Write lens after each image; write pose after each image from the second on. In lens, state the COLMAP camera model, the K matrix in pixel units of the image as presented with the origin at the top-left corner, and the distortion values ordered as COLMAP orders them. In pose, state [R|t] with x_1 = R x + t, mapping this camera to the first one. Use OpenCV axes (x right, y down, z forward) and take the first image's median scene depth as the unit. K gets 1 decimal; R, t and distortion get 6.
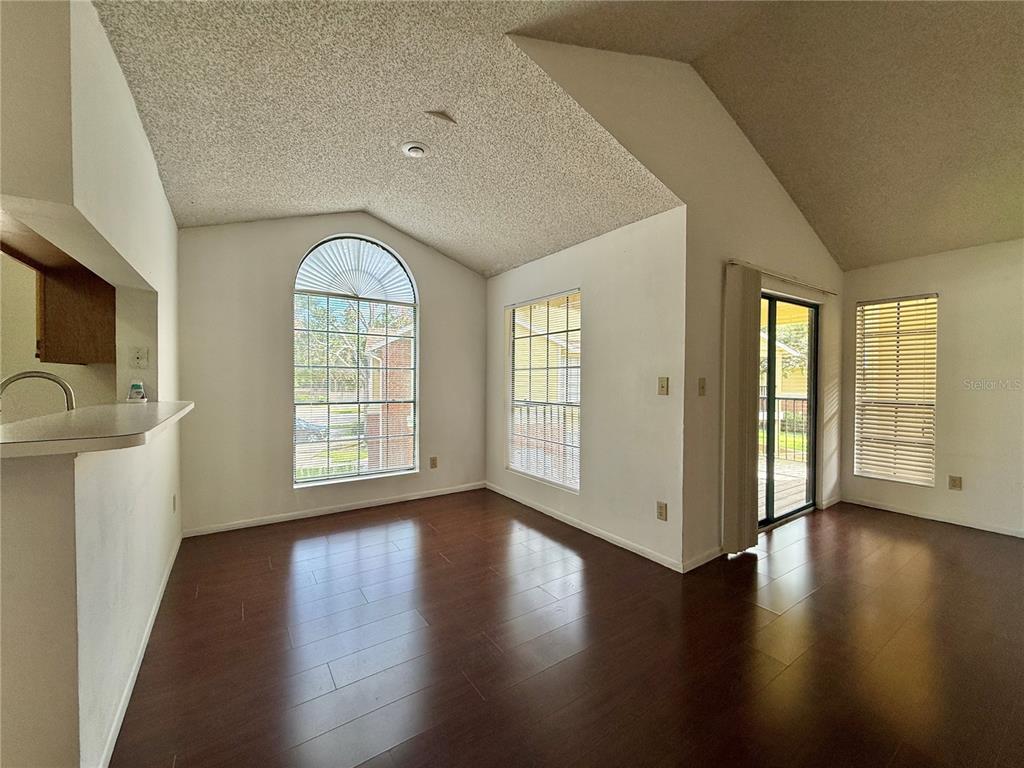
lens RADIAL K [[407.7, 0, 508.2], [0, 407.7, 383.8], [0, 0, 1]] dist [-0.000628, 0.000268]
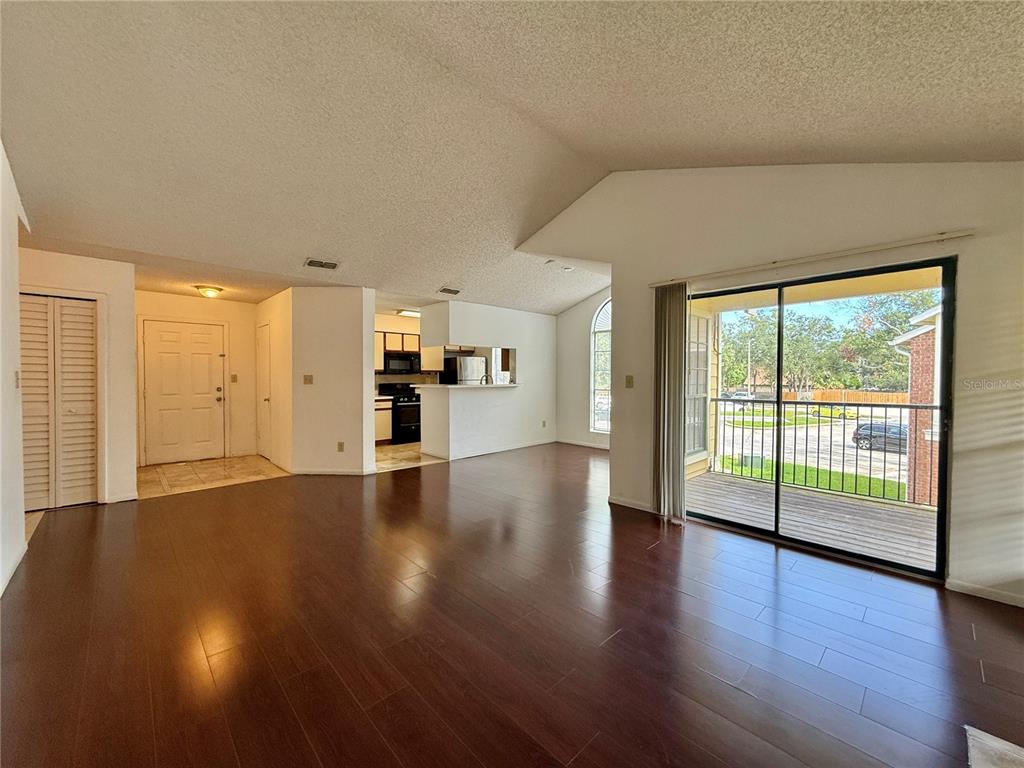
lens RADIAL K [[407.7, 0, 512.3], [0, 407.7, 373.9], [0, 0, 1]] dist [-0.000628, 0.000268]
pose [[0.178954, -0.005932, -0.983840, 1.314079], [-0.016660, 0.999820, -0.009059, 0.000686], [0.983716, 0.018012, 0.178823, 0.244592]]
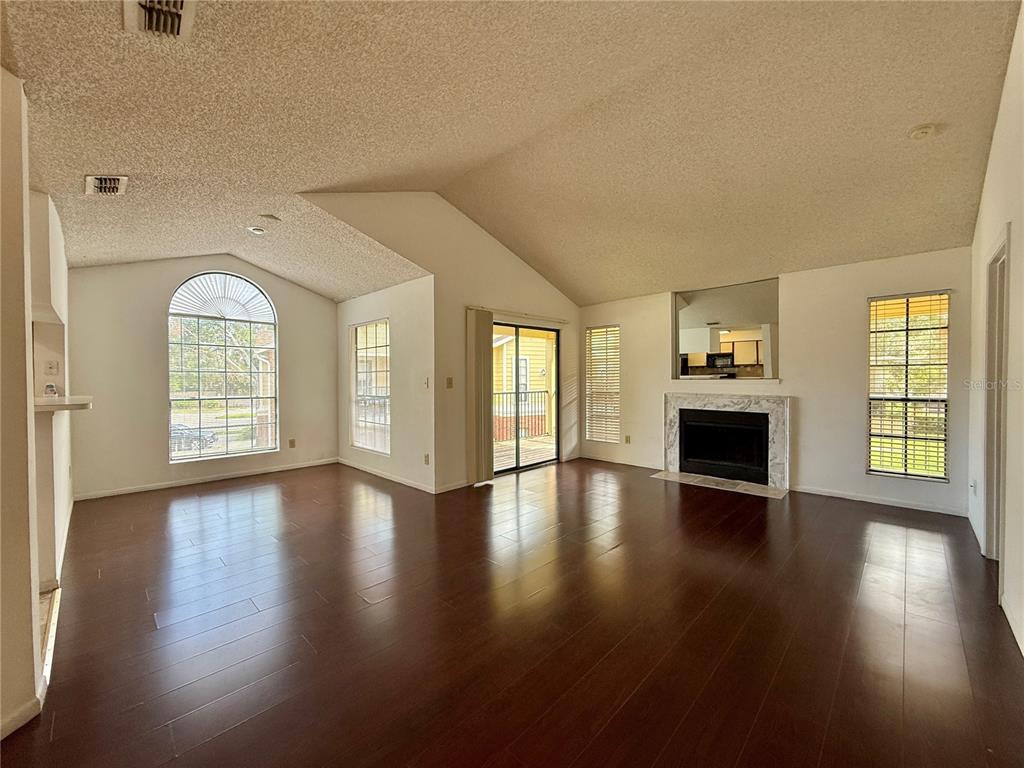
lens RADIAL K [[407.7, 0, 510.1], [0, 407.7, 384.1], [0, 0, 1]] dist [-0.000628, 0.000268]
pose [[0.979249, -0.012304, 0.202286, 0.278175], [0.012489, 0.999922, 0.000358, 0.010863], [-0.202275, 0.002176, 0.979326, -0.497525]]
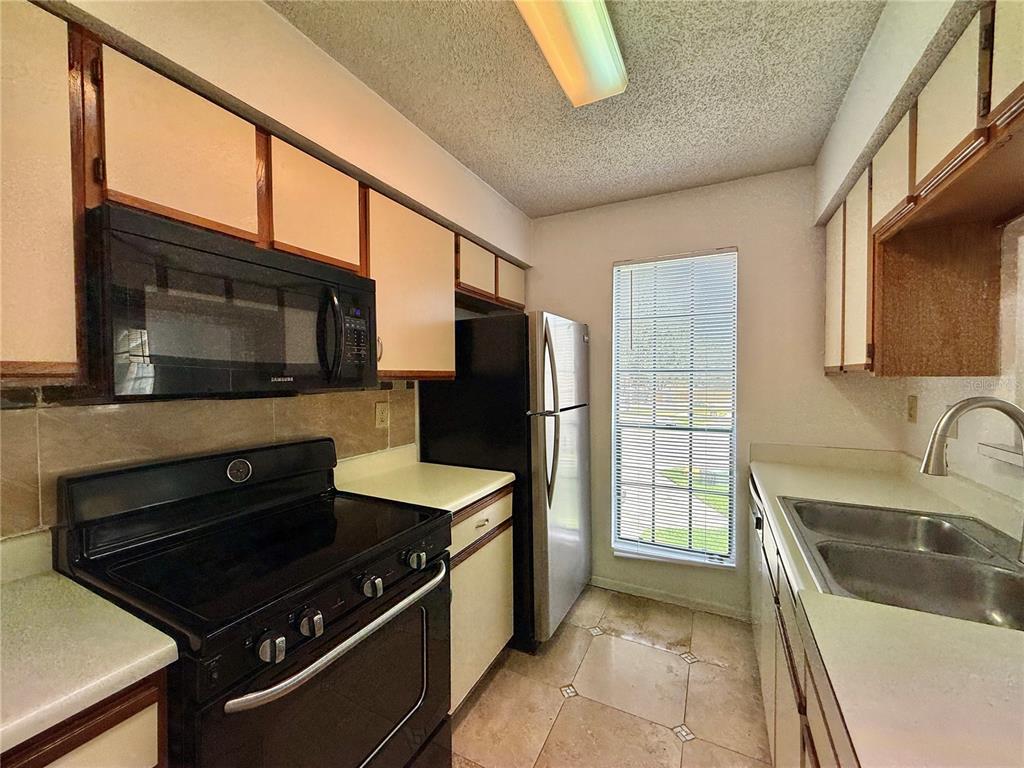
lens RADIAL K [[407.7, 0, 506.3], [0, 407.7, 384.6], [0, 0, 1]] dist [-0.000628, 0.000268]
pose [[0.479164, 0.010145, -0.877667, -0.459184], [-0.007162, 0.999945, 0.007649, -0.021637], [0.877696, 0.002621, 0.479210, 0.078061]]
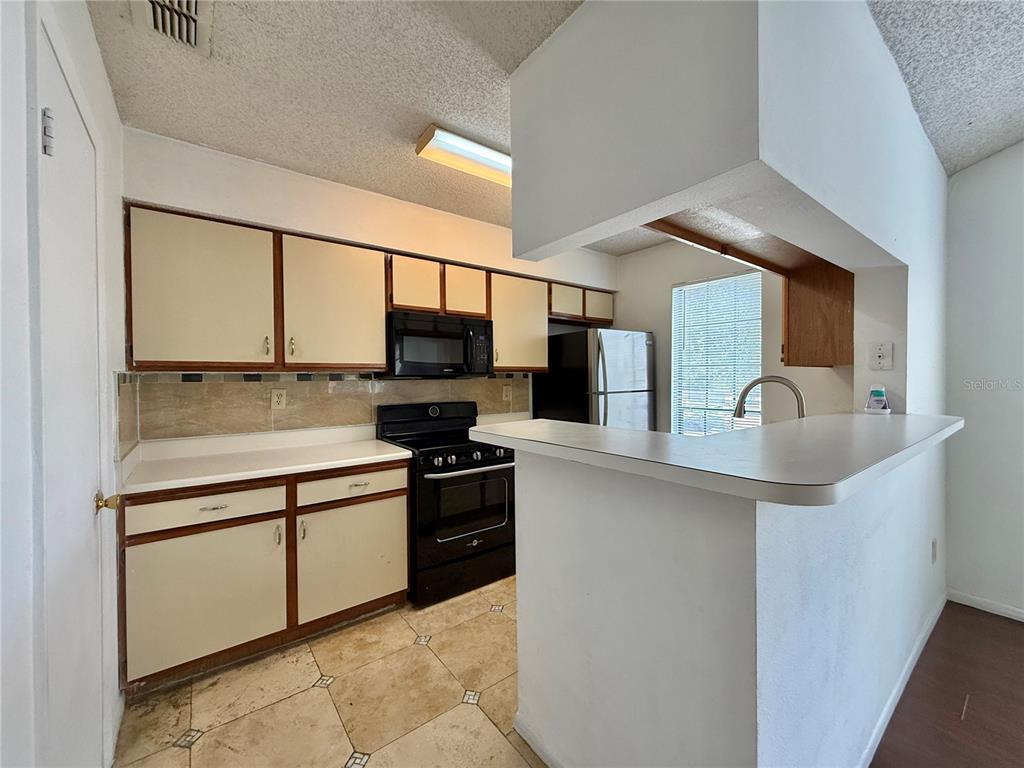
lens RADIAL K [[407.7, 0, 507.2], [0, 407.7, 382.6], [0, 0, 1]] dist [-0.000628, 0.000268]
pose [[0.051952, 0.006366, -0.998629, -0.096032], [-0.013252, 0.999896, 0.005684, -0.005060], [0.998562, 0.012939, 0.052031, 0.143417]]
